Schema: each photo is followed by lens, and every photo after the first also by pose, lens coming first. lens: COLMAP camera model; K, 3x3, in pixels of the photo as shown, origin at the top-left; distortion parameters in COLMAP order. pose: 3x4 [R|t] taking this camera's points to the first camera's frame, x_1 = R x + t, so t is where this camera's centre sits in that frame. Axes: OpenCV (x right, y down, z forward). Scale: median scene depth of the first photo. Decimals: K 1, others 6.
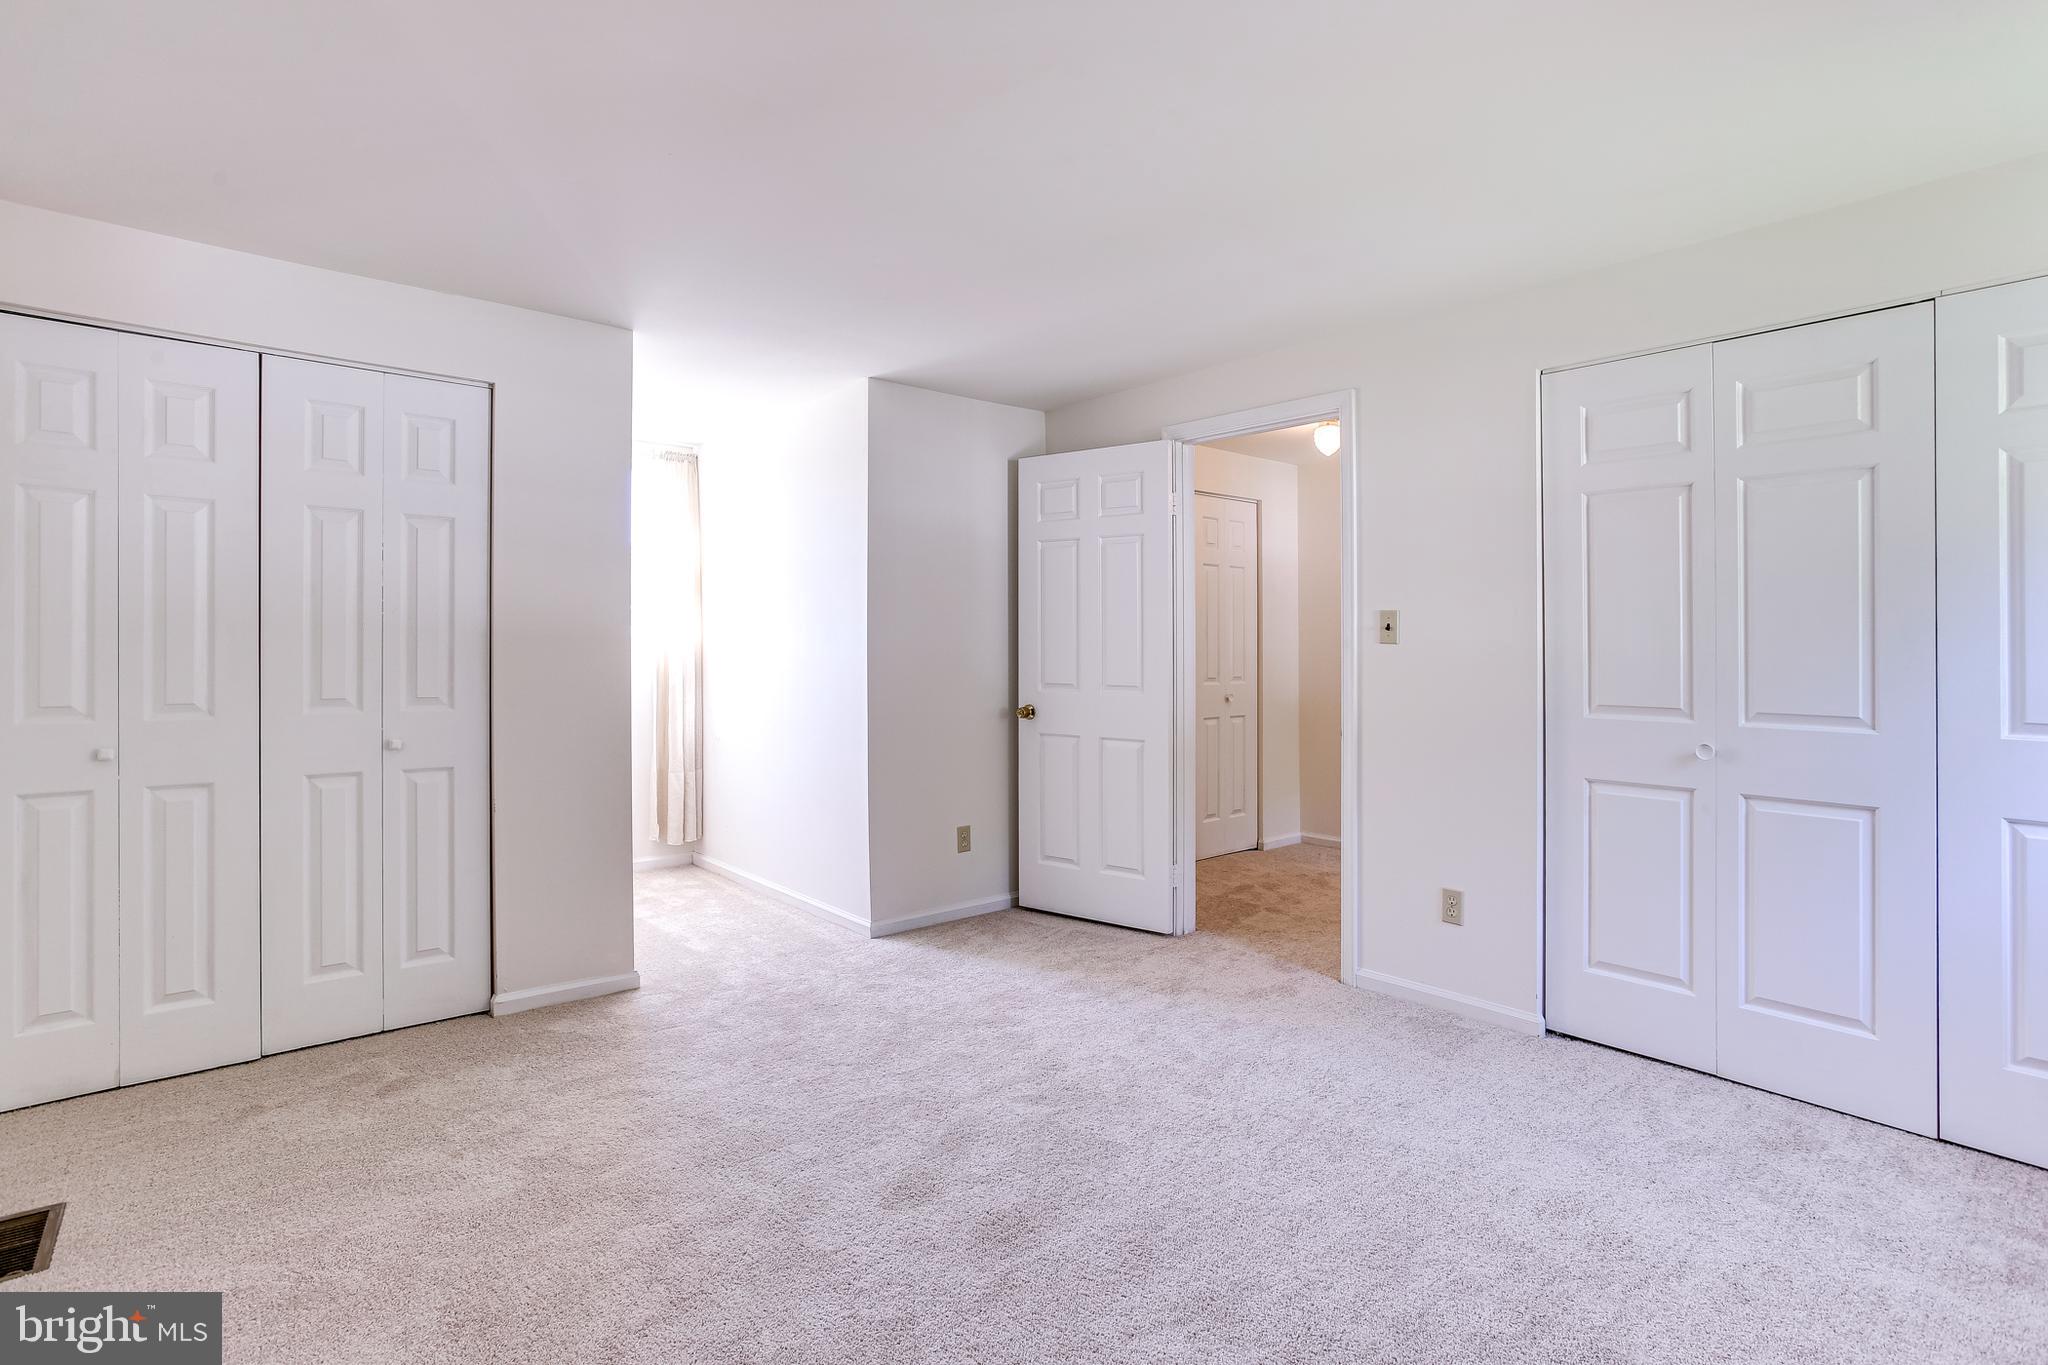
lens RADIAL K [[1013.1, 0, 1030.6], [0, 1013.1, 641.5], [0, 0, 1]] dist [-0.034841, 0.016689]
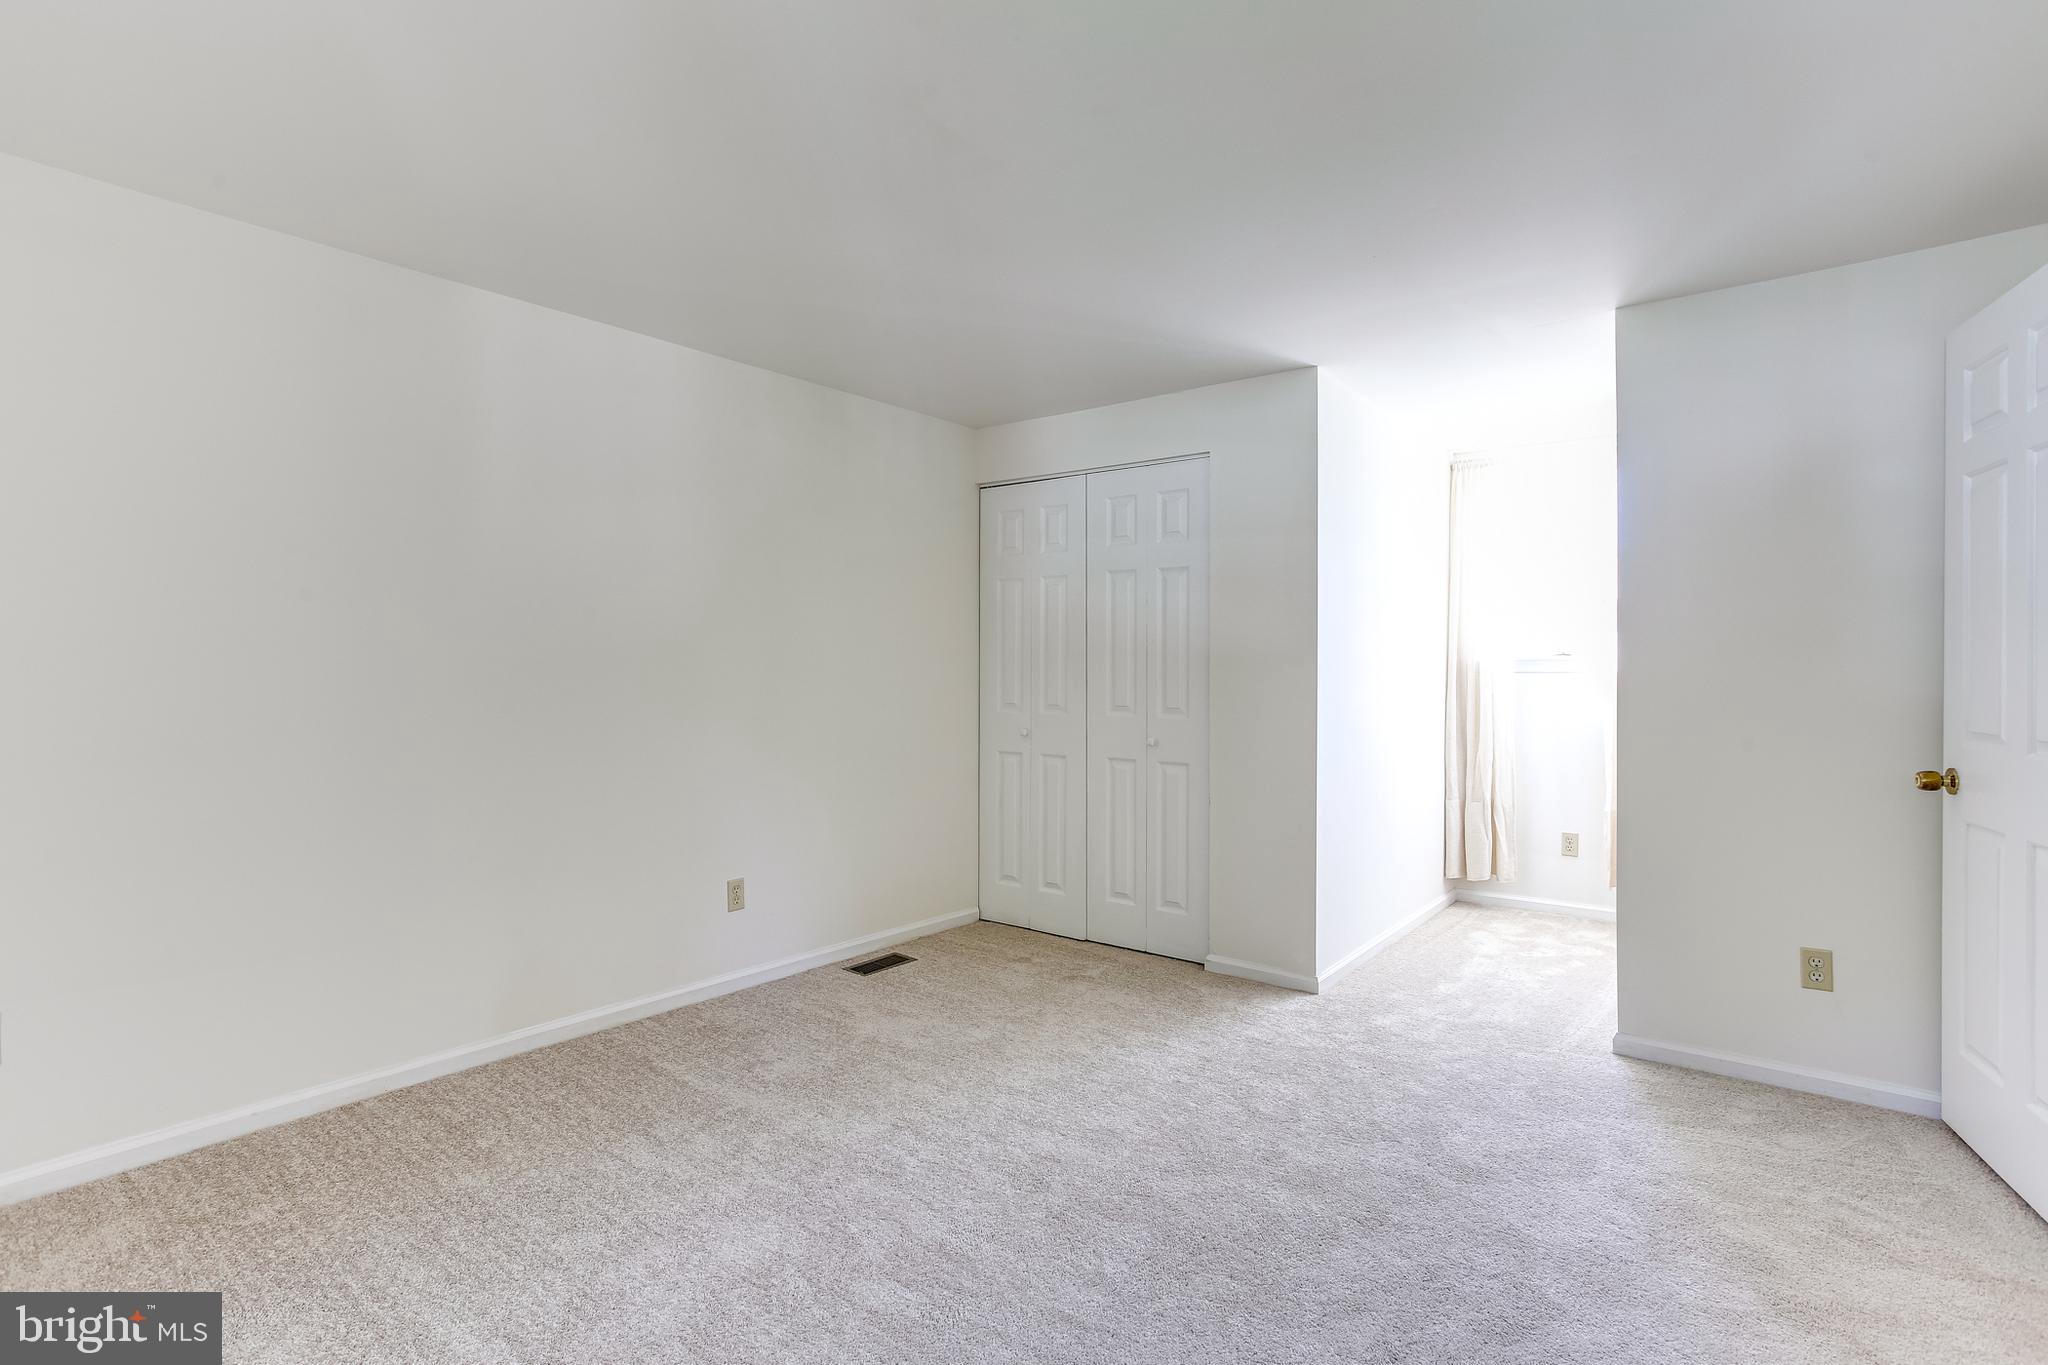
lens RADIAL K [[1013.1, 0, 1017.2], [0, 1013.1, 667.1], [0, 0, 1]] dist [-0.034841, 0.016689]
pose [[0.184270, -0.004133, -0.982867, 0.664313], [0.007172, 0.999970, -0.002860, 0.005769], [0.982850, -0.006522, 0.184294, 0.571118]]
